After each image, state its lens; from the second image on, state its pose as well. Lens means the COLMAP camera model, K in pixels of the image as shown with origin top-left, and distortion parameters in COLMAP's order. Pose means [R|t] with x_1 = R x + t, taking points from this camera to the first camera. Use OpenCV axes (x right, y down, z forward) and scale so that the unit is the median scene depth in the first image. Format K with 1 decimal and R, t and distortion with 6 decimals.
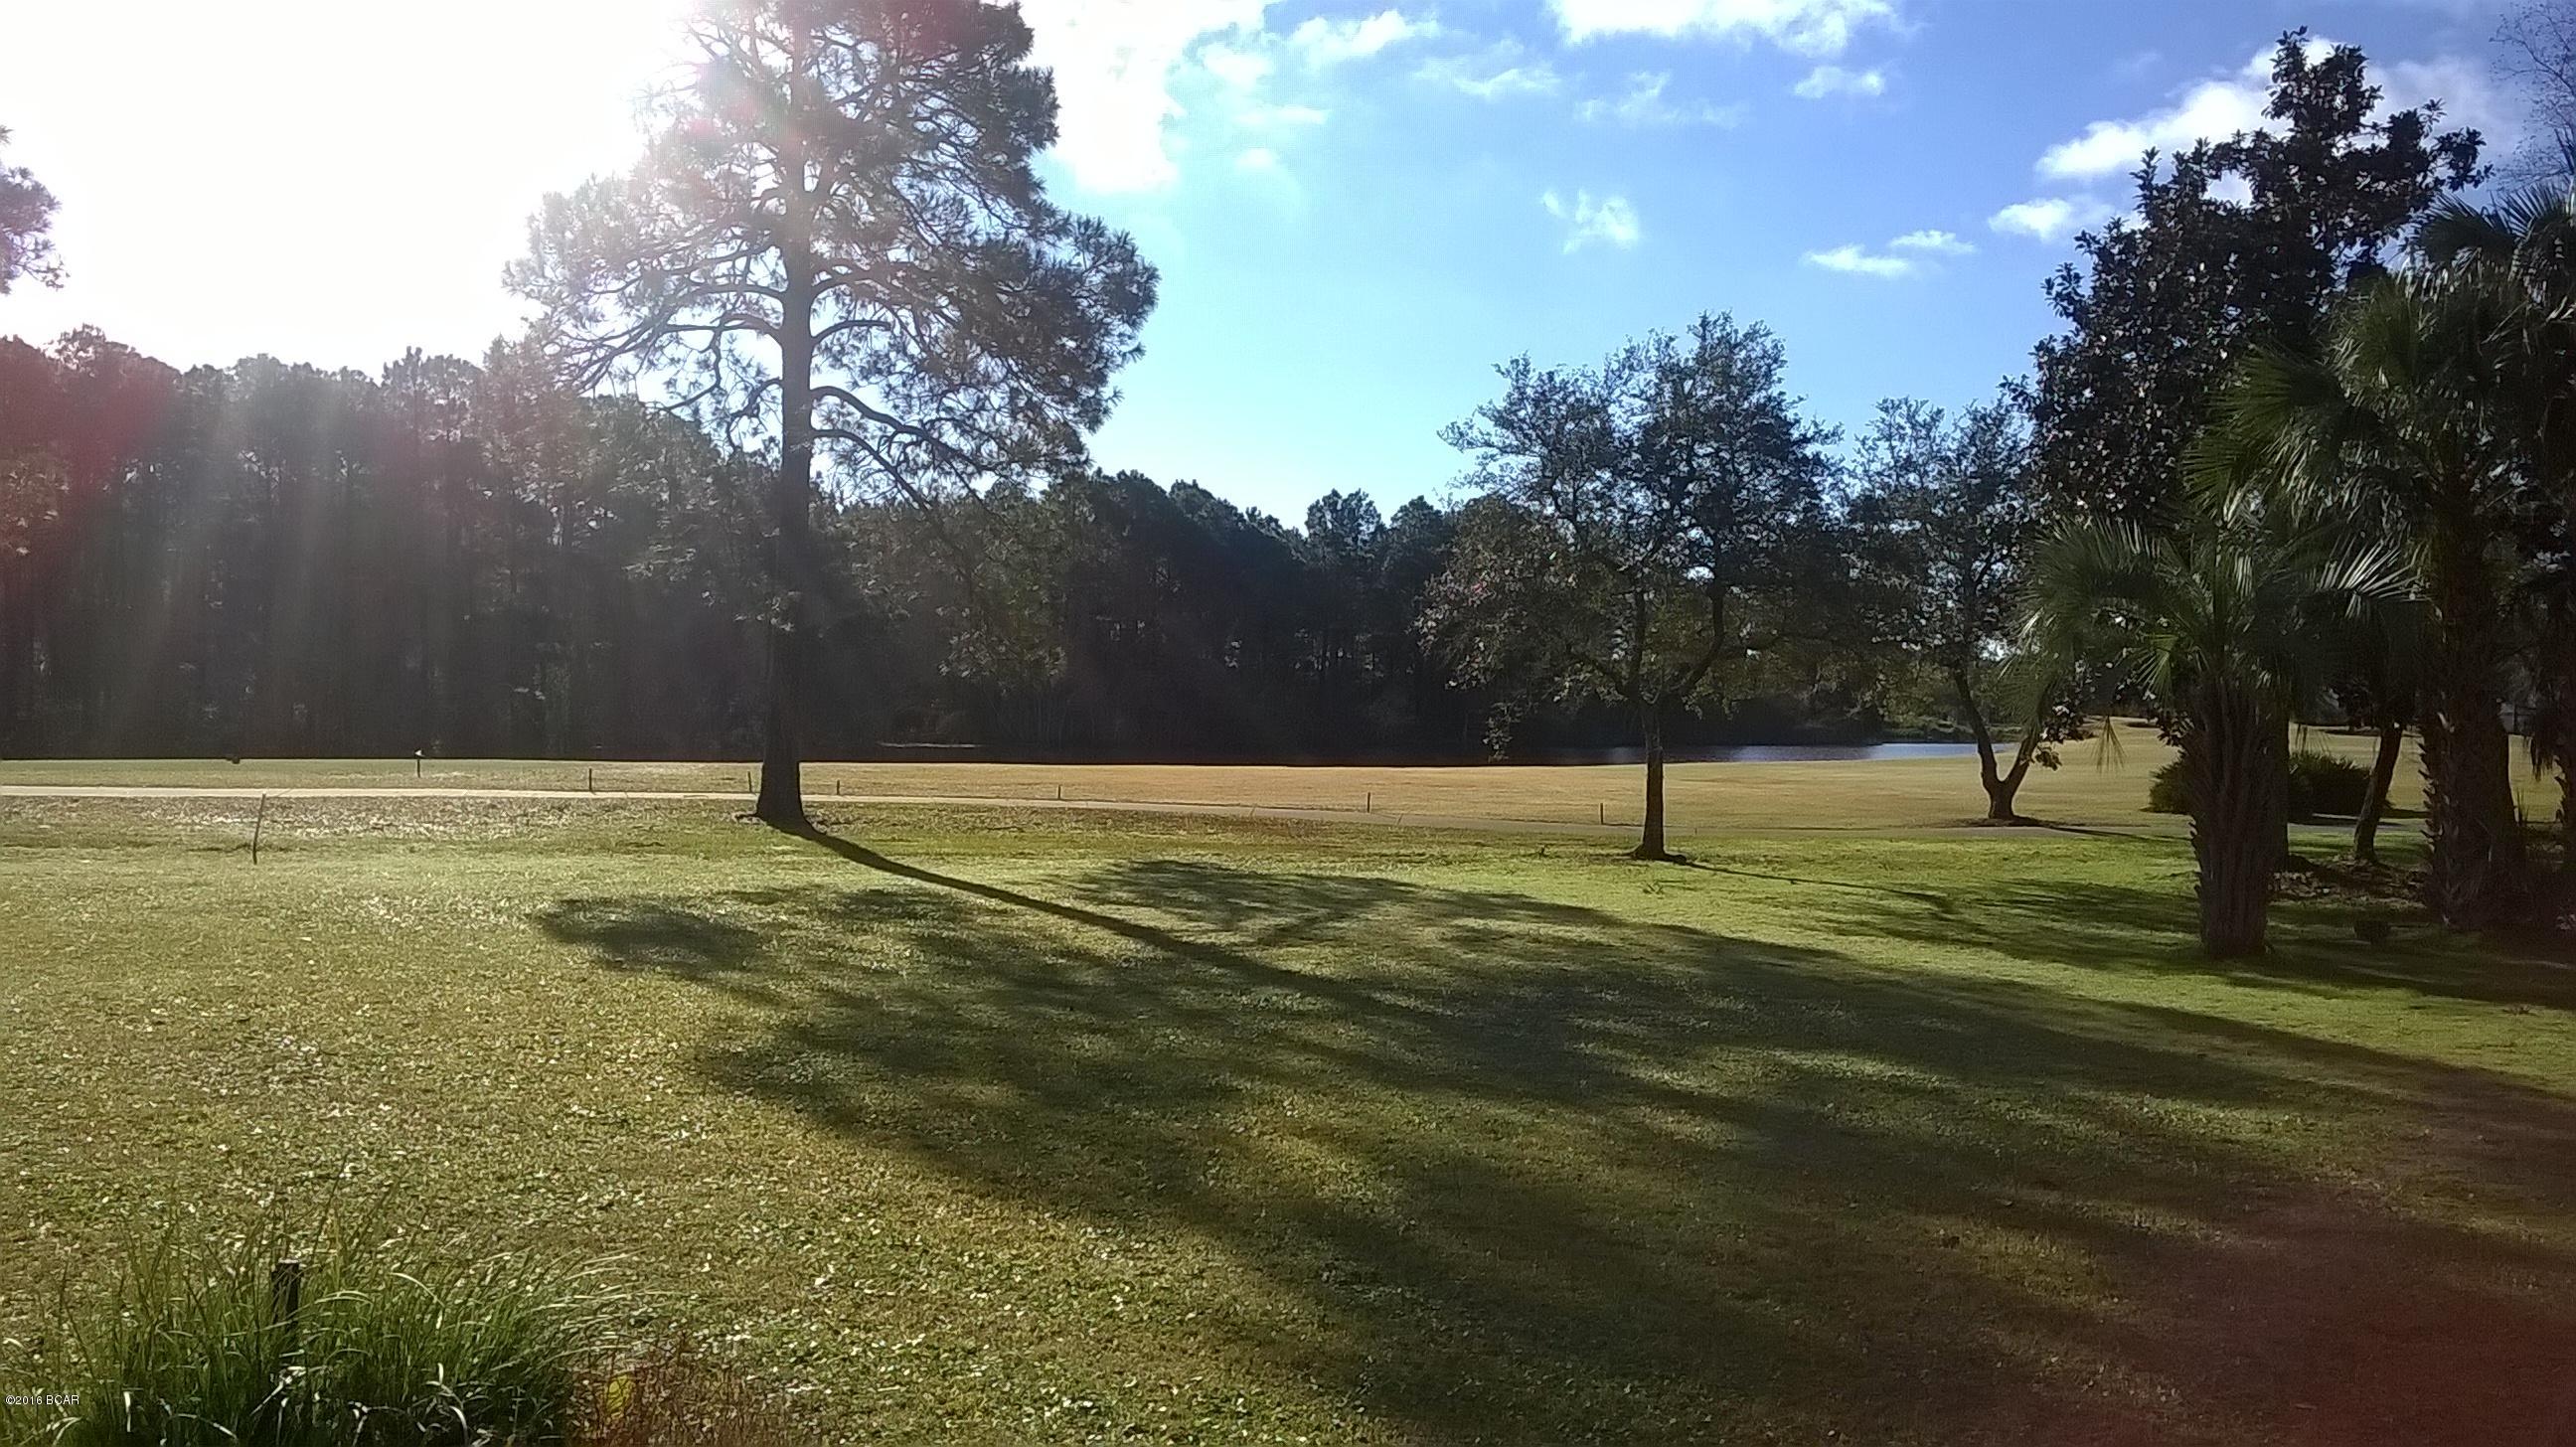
lens RADIAL K [[2143.3, 0, 1314.9], [0, 2143.3, 700.3], [0, 0, 1]] dist [0.072460, -0.148186]
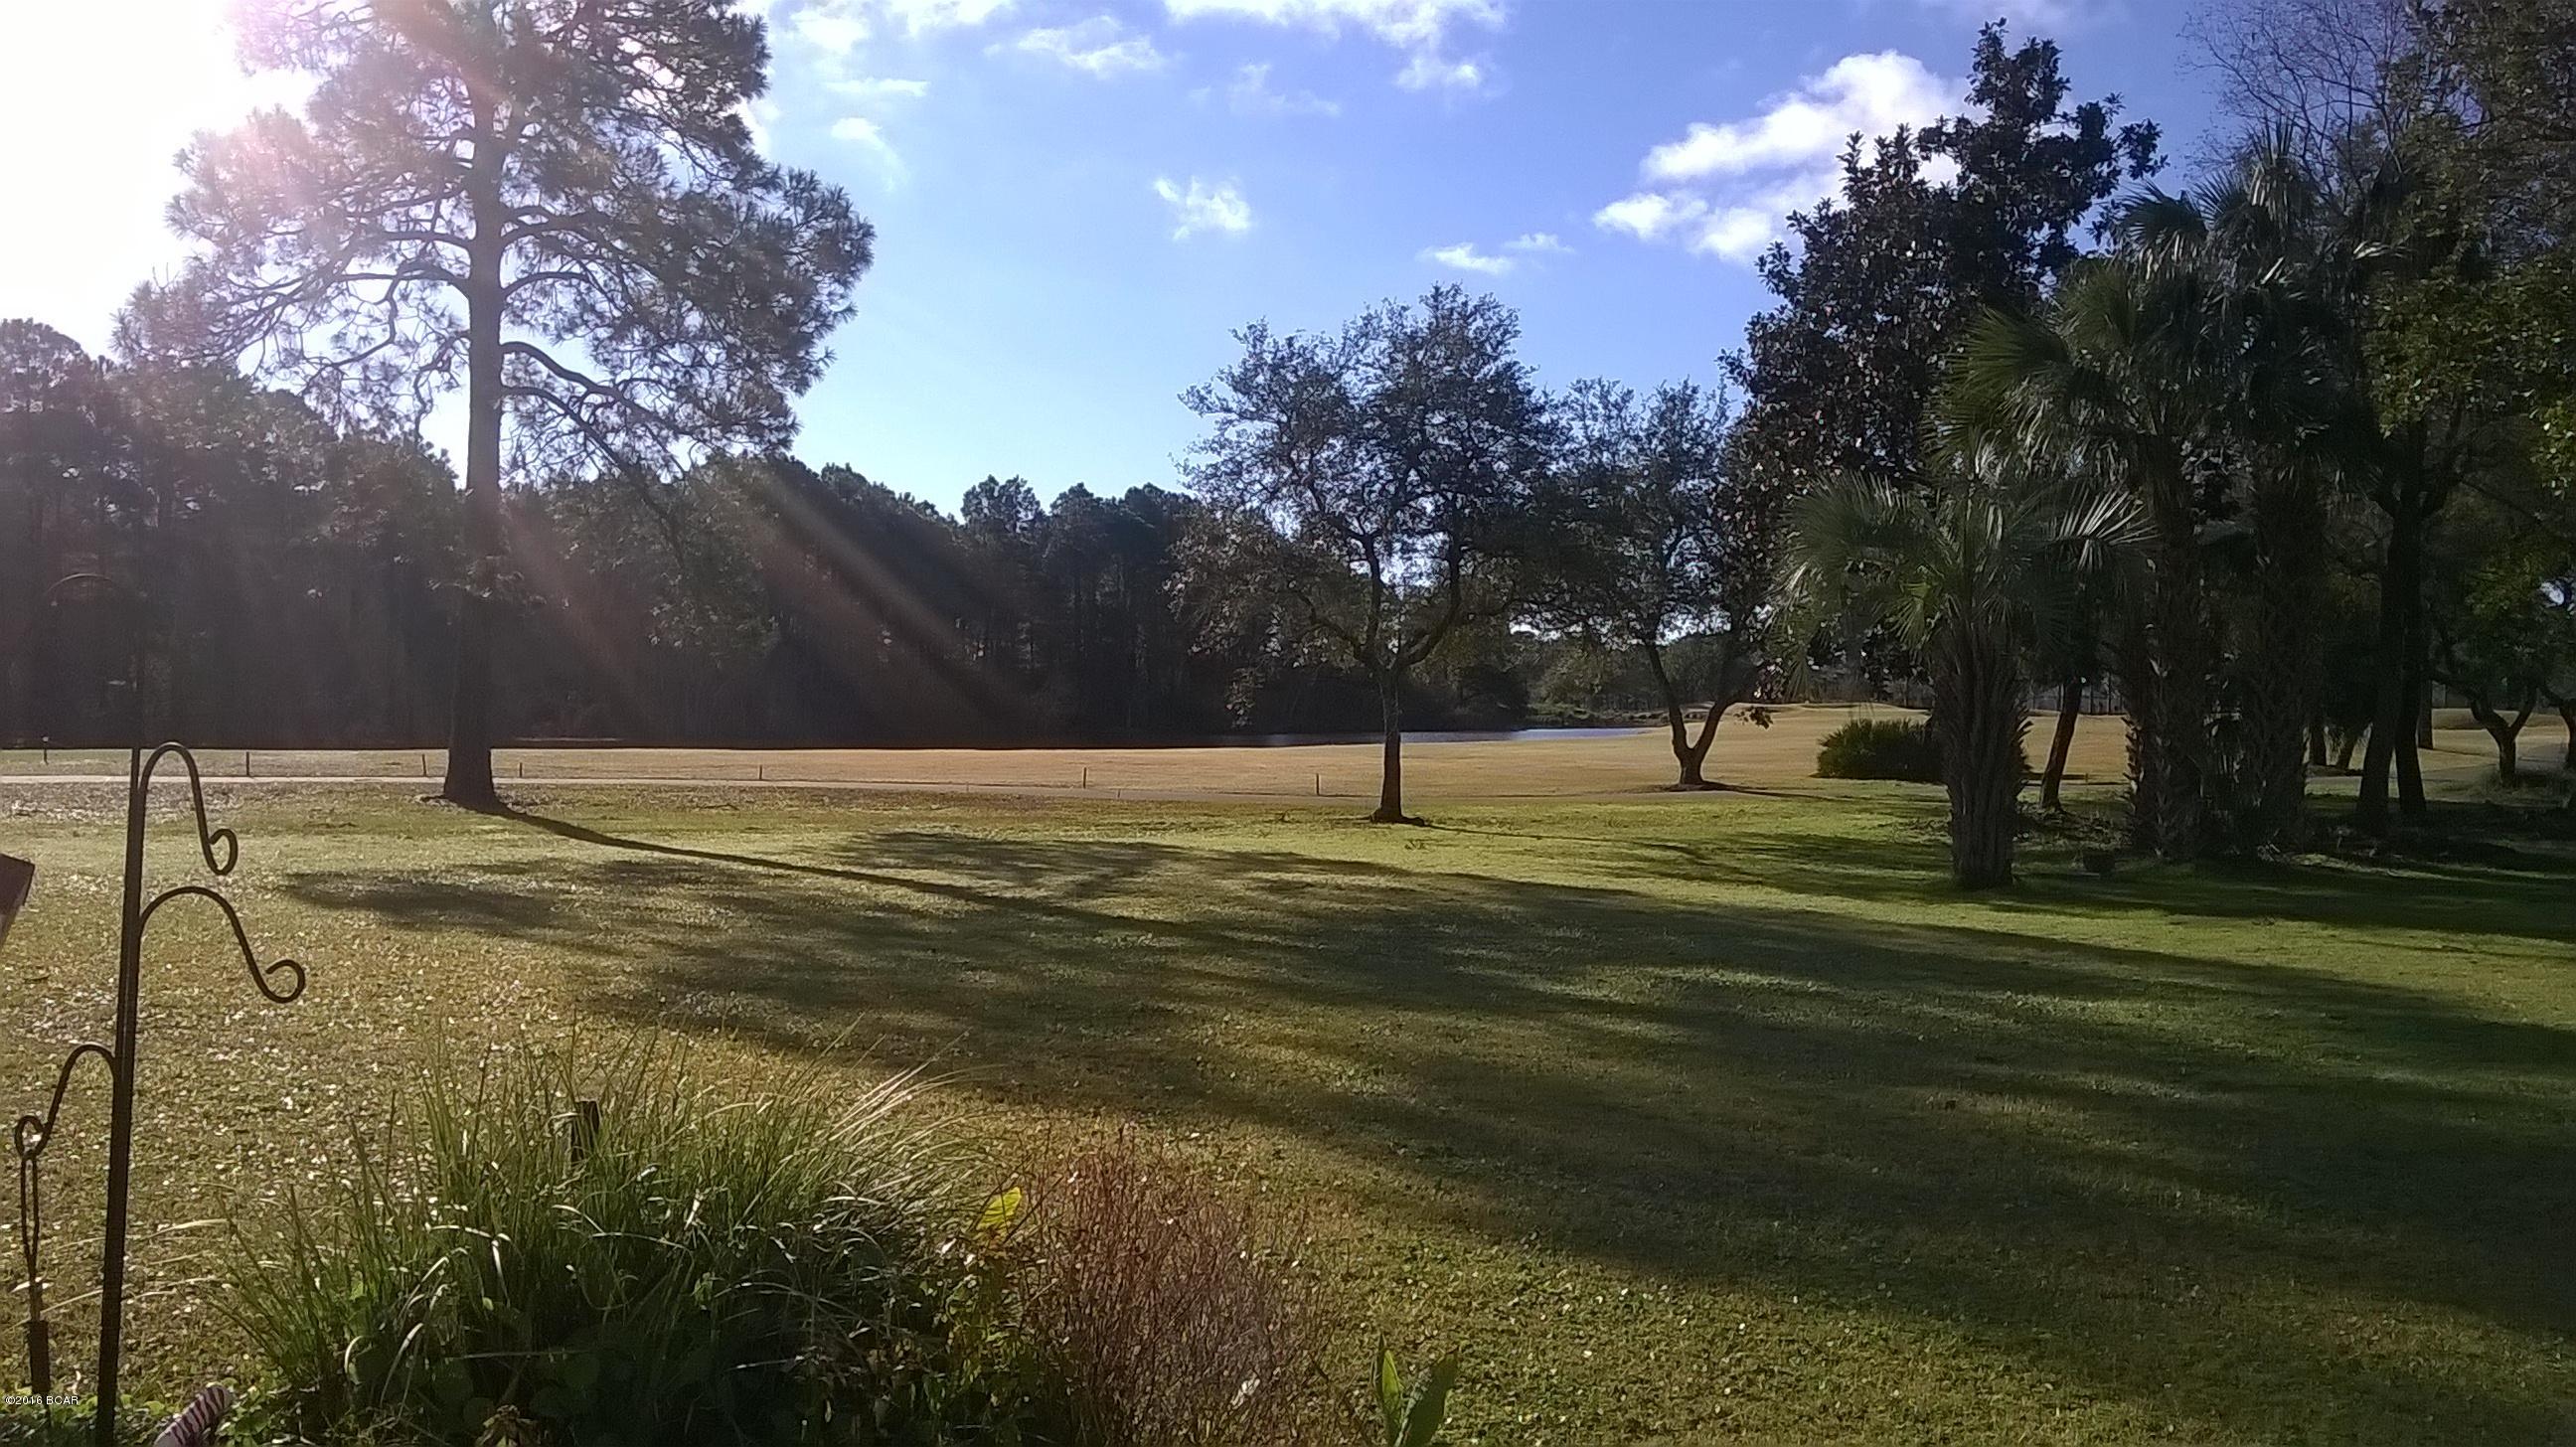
lens RADIAL K [[2143.3, 0, 1300.5], [0, 2143.3, 727.4], [0, 0, 1]] dist [0.072460, -0.148186]
pose [[0.986603, -0.011171, 0.162757, -0.054048], [0.008856, 0.999849, 0.014943, 0.015062], [-0.162900, -0.013301, 0.986553, 0.009128]]
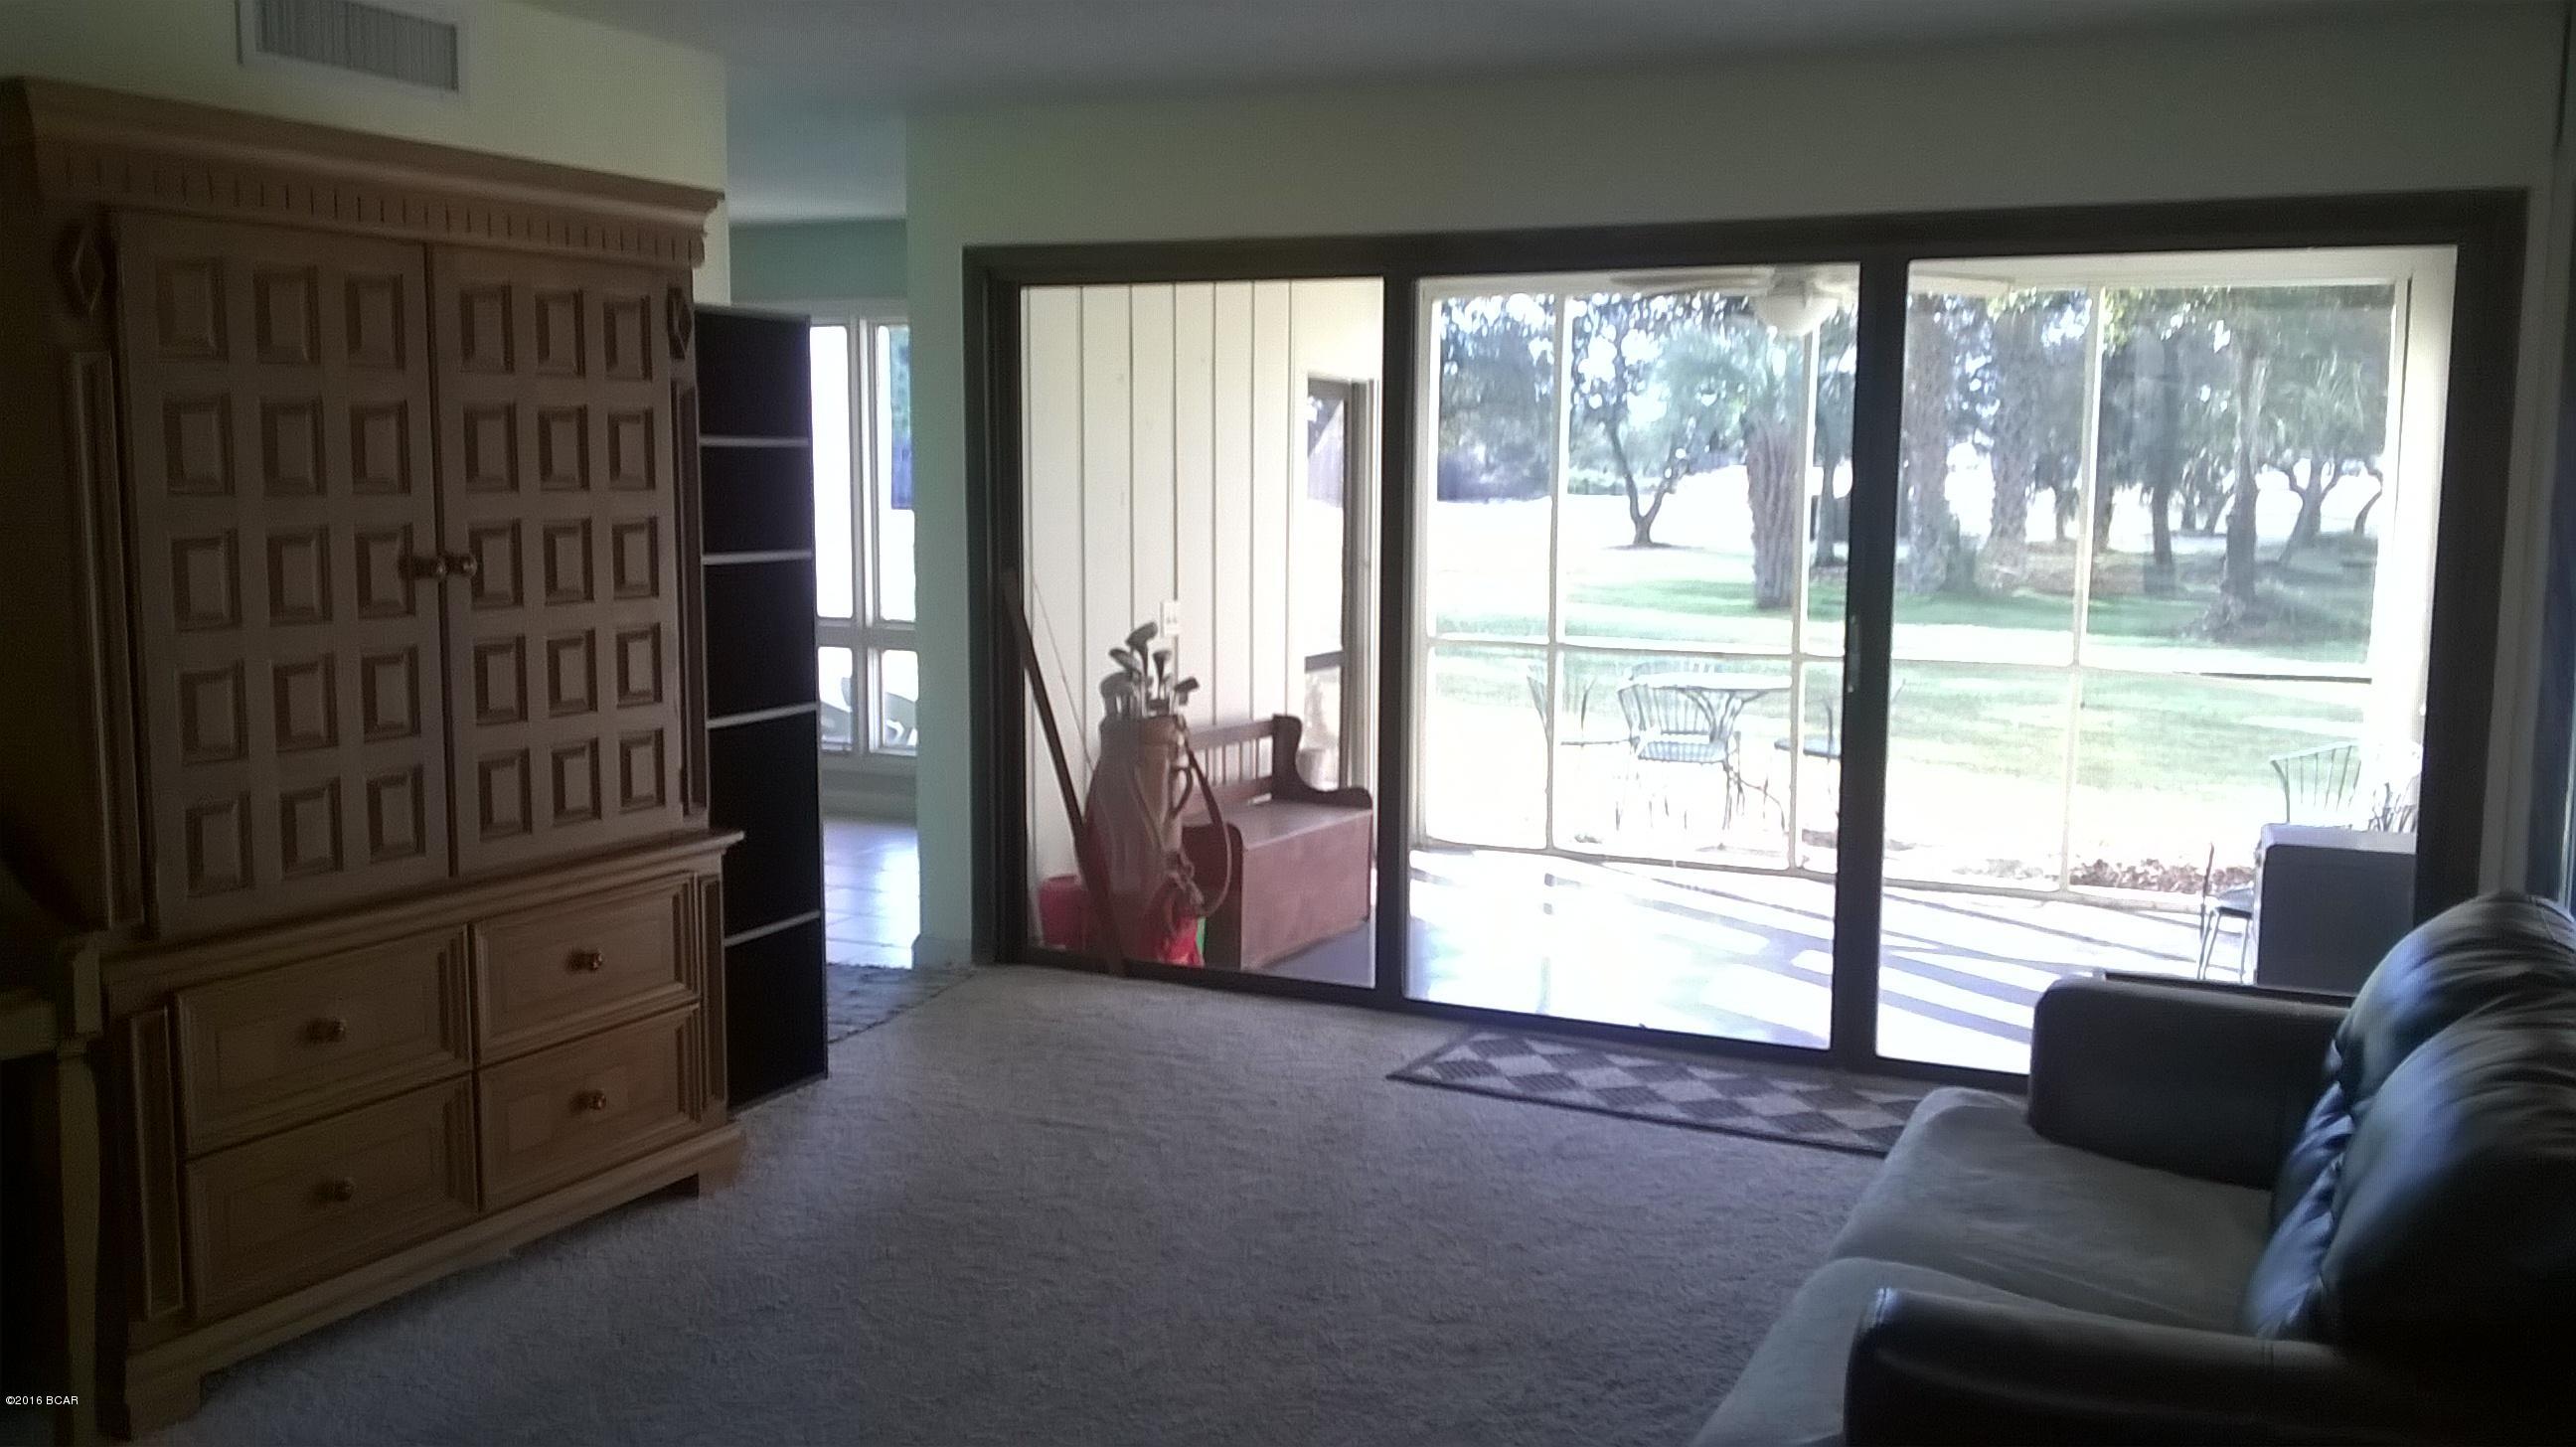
lens RADIAL K [[2143.3, 0, 1289.2], [0, 2143.3, 719.3], [0, 0, 1]] dist [0.072460, -0.148186]
pose [[0.990292, -0.022589, 0.137152, -0.098012], [0.006064, 0.992788, 0.119727, 0.006118], [-0.138867, -0.117733, 0.983288, -0.349152]]
